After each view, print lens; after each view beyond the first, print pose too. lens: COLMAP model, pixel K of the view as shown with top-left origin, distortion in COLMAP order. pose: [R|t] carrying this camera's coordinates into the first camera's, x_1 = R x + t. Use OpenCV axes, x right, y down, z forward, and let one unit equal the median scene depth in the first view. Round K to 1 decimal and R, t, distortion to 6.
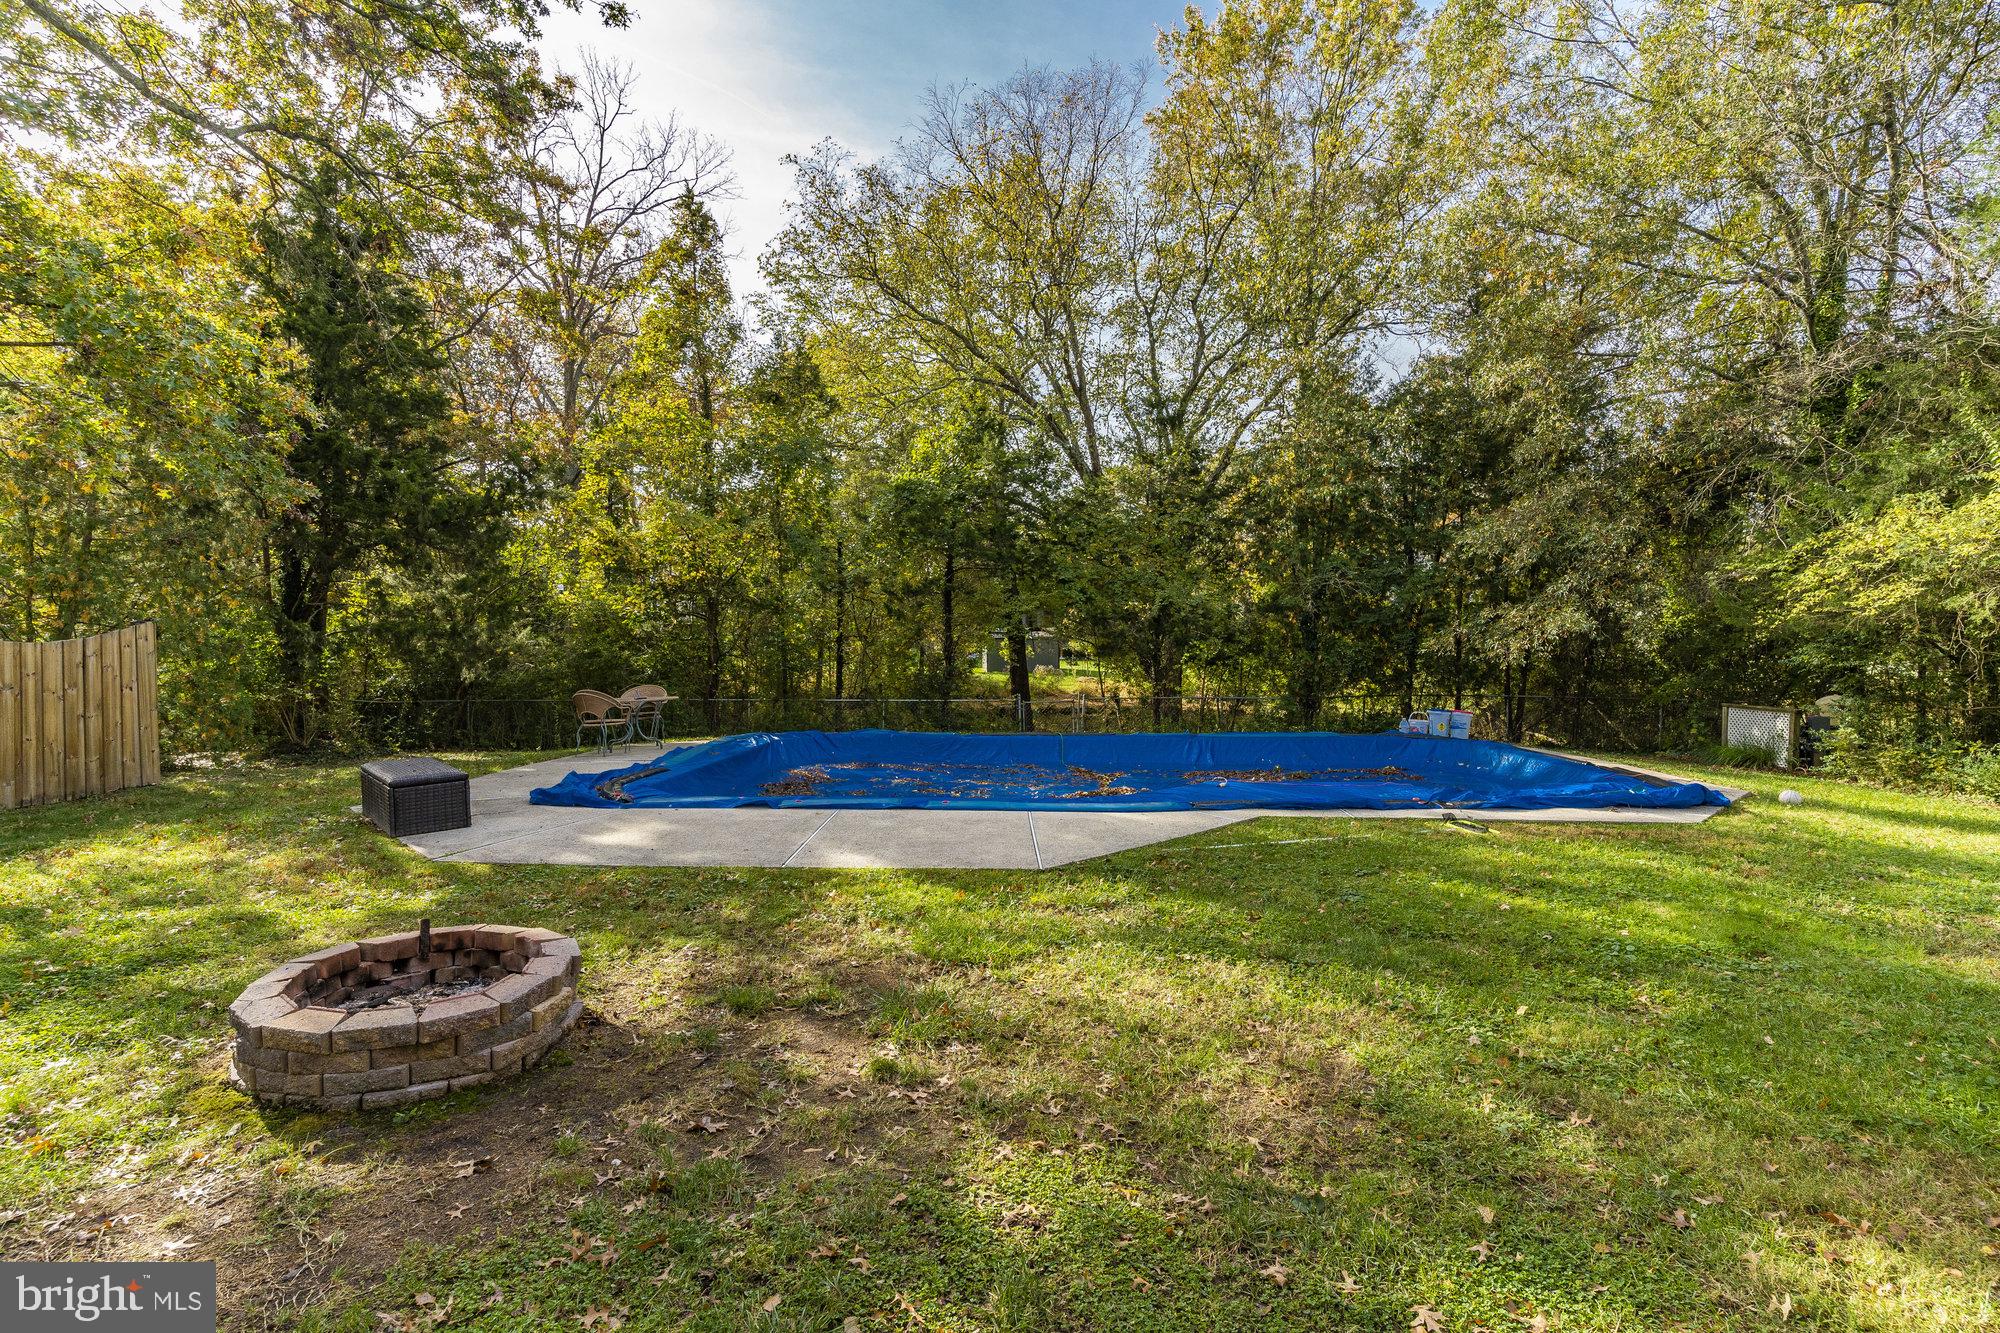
lens RADIAL K [[937.7, 0, 1000.0], [0, 937.7, 666.5], [0, 0, 1]] dist [0.001359, -0.000464]
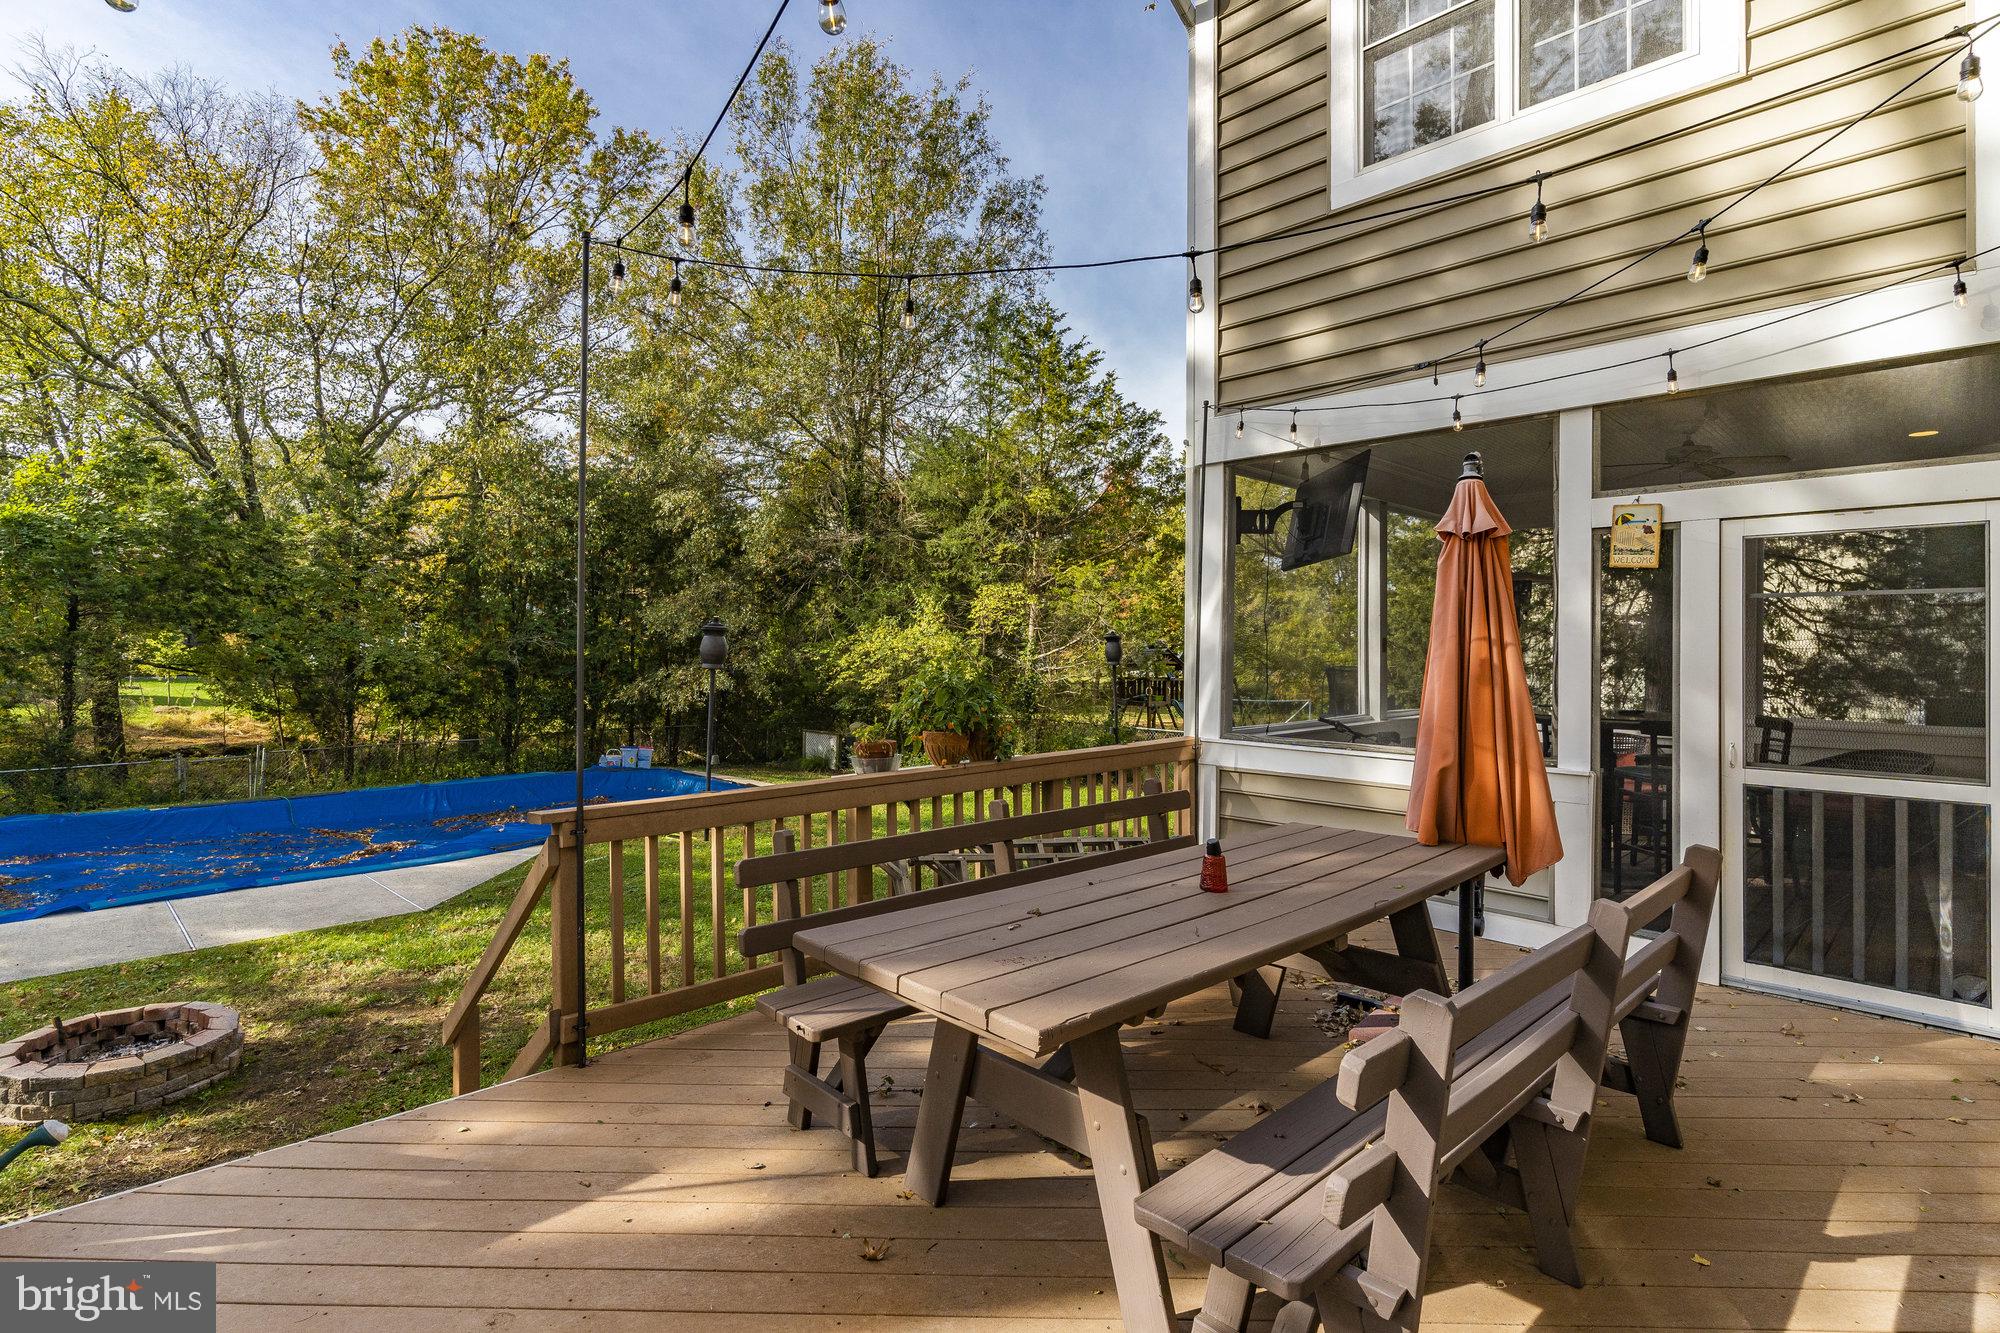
lens RADIAL K [[980.4, 0, 1000.1], [0, 980.4, 637.4], [0, 0, 1]] dist [0.000463, 0.000207]
pose [[0.653662, 0.011371, 0.756701, -0.243120], [0.009923, 0.999672, -0.023594, -0.073250], [-0.756721, 0.022931, 0.653335, -0.306185]]
